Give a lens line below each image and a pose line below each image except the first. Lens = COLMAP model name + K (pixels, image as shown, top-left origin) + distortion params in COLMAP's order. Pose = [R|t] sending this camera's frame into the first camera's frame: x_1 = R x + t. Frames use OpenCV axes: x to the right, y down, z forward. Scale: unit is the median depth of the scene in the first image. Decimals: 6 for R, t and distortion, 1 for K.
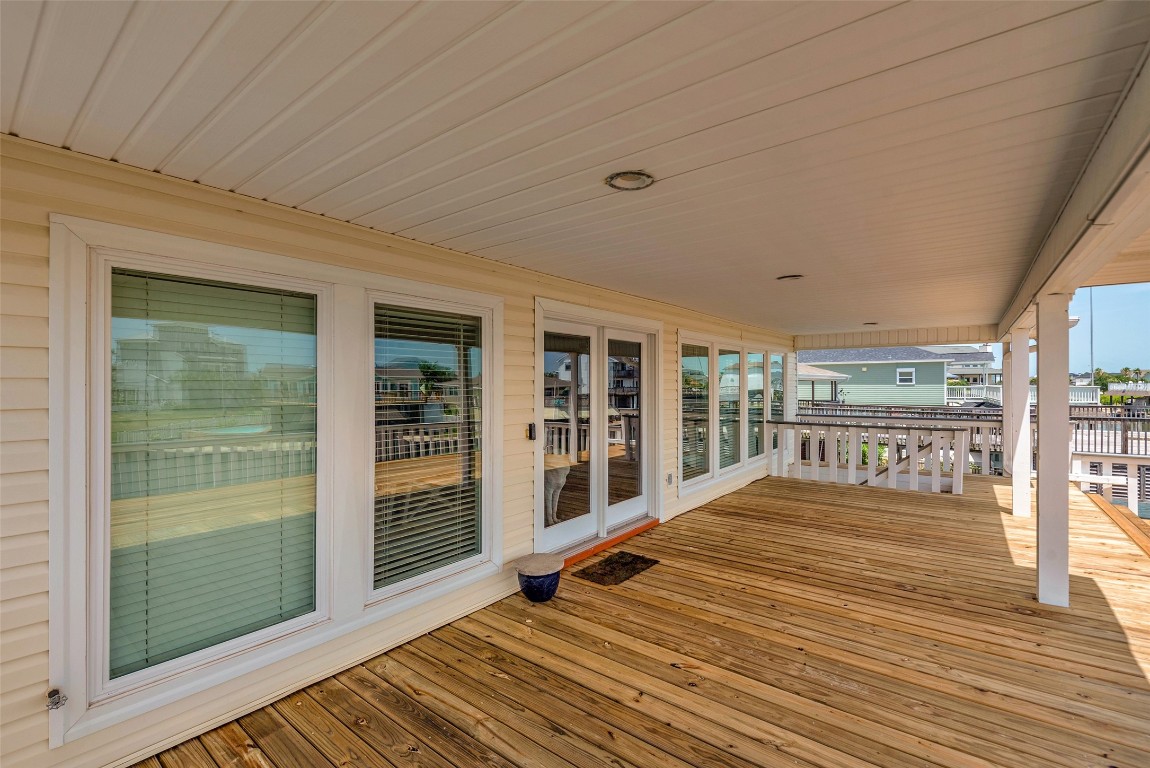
lens RADIAL K [[484.4, 0, 575.0], [0, 484.4, 384.0], [0, 0, 1]] dist [-0.004315, -0.000484]
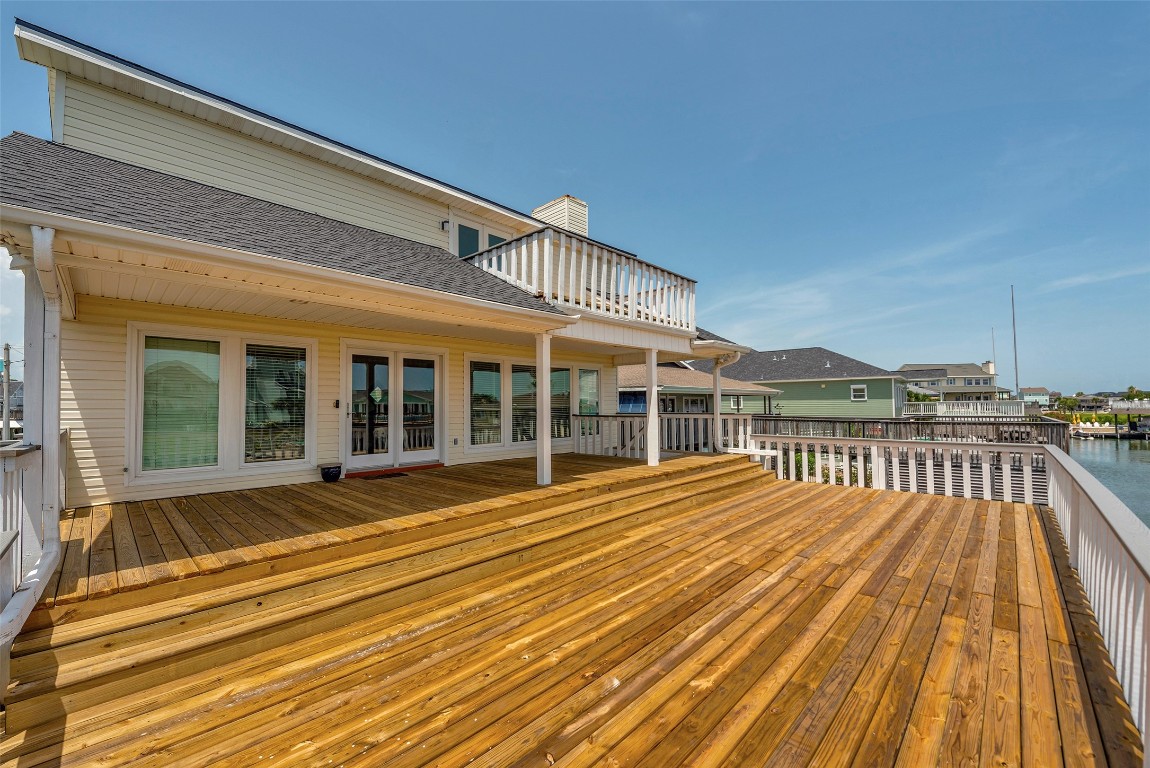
lens RADIAL K [[459.9, 0, 536.4], [0, 459.9, 387.0], [0, 0, 1]] dist [0.021326, -0.000035]
pose [[0.987663, 0.001151, -0.156590, 0.915466], [-0.006801, 0.999345, -0.035548, 0.080209], [0.156446, 0.036174, 0.987024, -0.687079]]
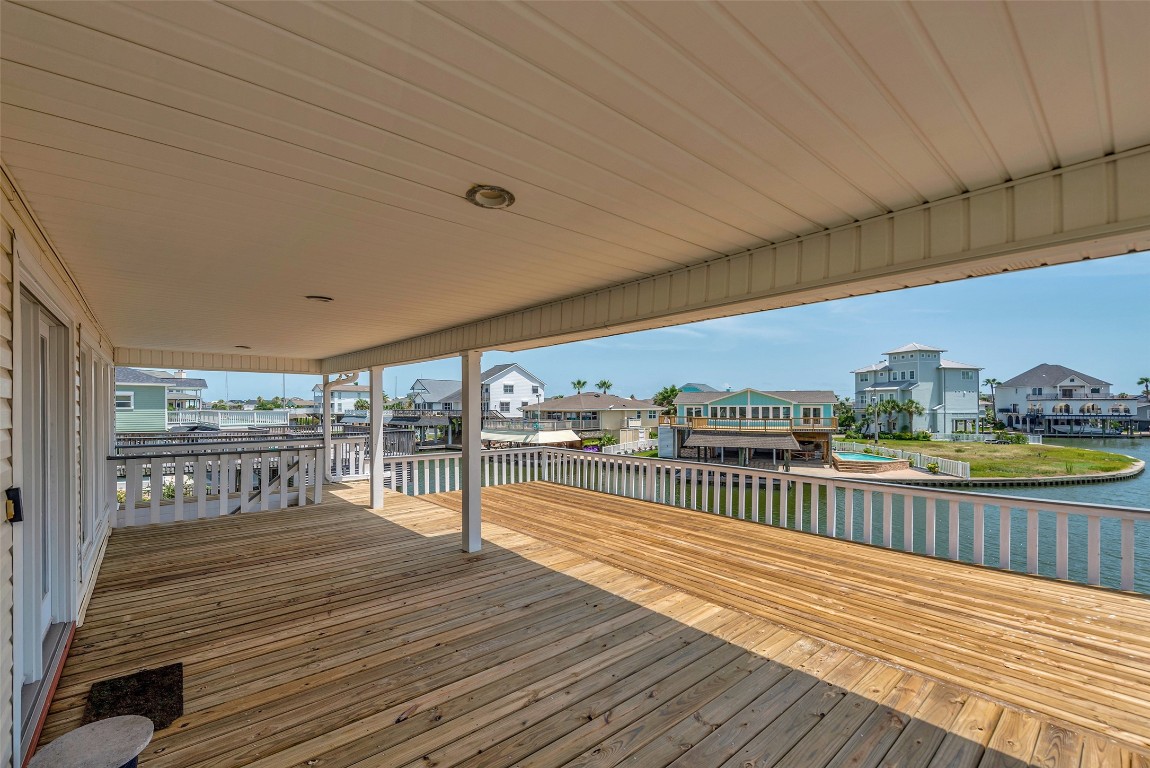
lens RADIAL K [[473.5, 0, 570.2], [0, 473.5, 396.7], [0, 0, 1]] dist [-0.001150, -0.000652]
pose [[0.243300, 0.022922, 0.969680, -0.301004], [0.001123, 0.999713, -0.023914, 0.000357], [-0.969950, 0.006907, 0.243205, 0.243624]]
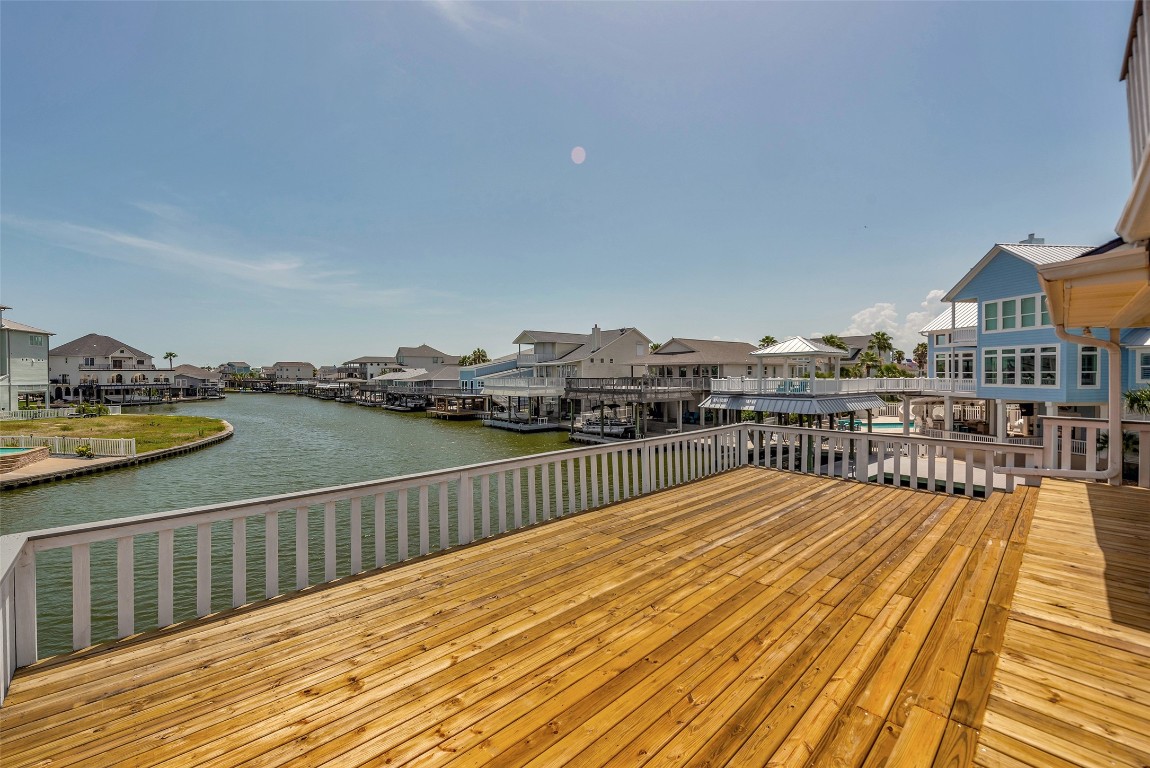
lens RADIAL K [[468.0, 0, 552.9], [0, 468.0, 384.6], [0, 0, 1]] dist [-0.010464, -0.000363]
pose [[-0.987233, 0.004650, 0.159213, 1.524038], [0.008462, 0.999693, 0.023276, -0.004541], [-0.159056, 0.024326, -0.986970, 1.541336]]
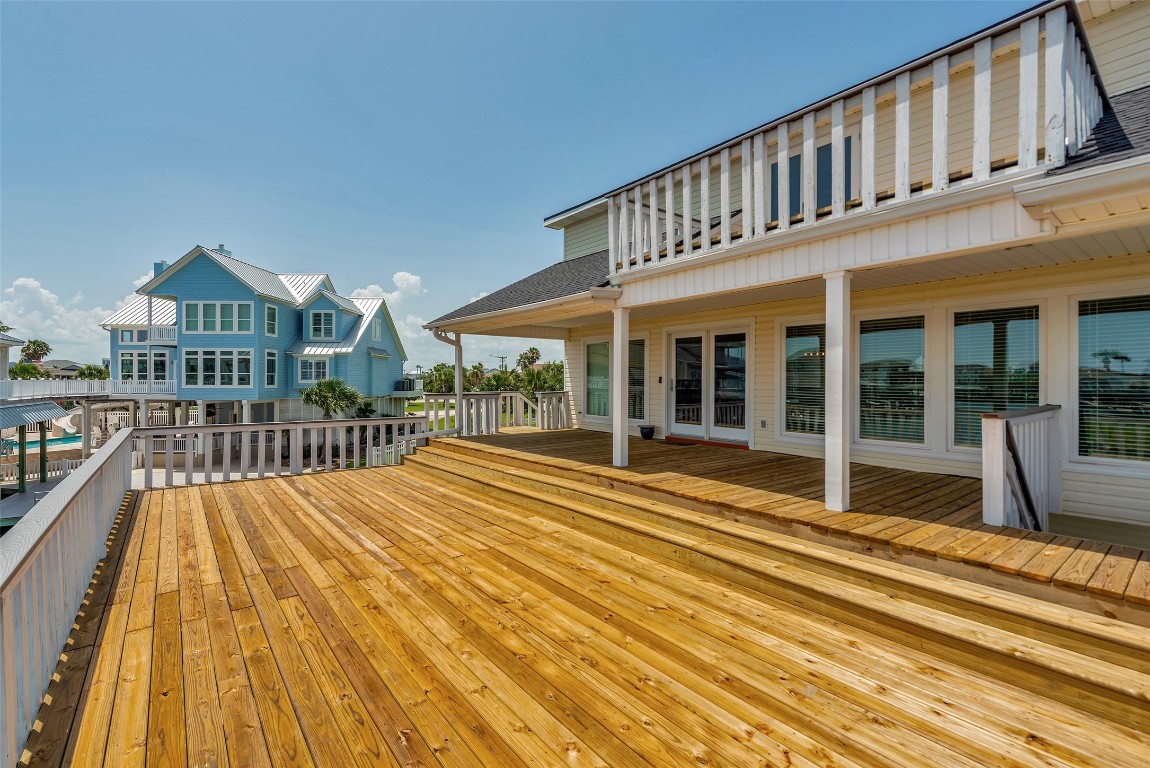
lens RADIAL K [[505.3, 0, 575.0], [0, 505.3, 384.0], [0, 0, 1]] dist [0.026071, -0.000075]
pose [[-0.231158, 0.014593, -0.972807, 2.234855], [0.000054, 0.999888, 0.014987, 0.071326], [0.972916, 0.003412, -0.231133, 0.958303]]
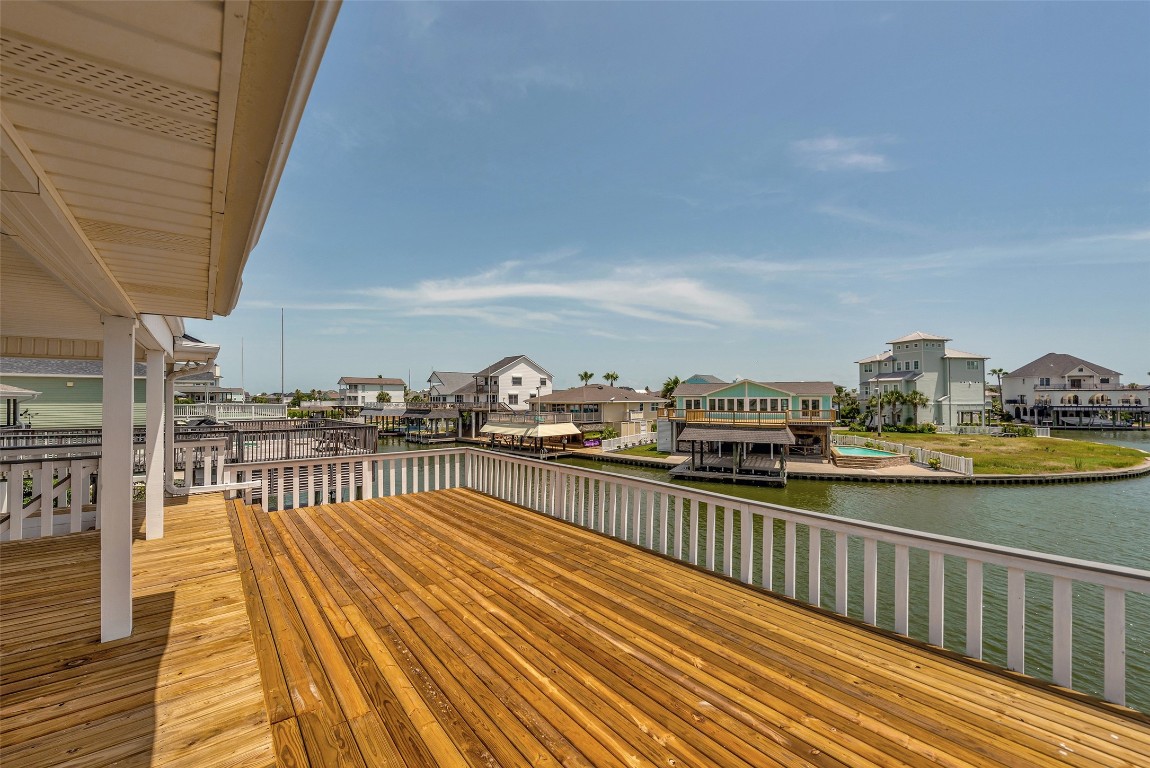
lens RADIAL K [[484.4, 0, 575.0], [0, 484.4, 384.0], [0, 0, 1]] dist [-0.004315, -0.000484]
pose [[0.237878, 0.031537, 0.970783, 0.200689], [0.004084, 0.999431, -0.033468, -0.006897], [-0.971286, 0.011926, 0.237614, -0.083031]]
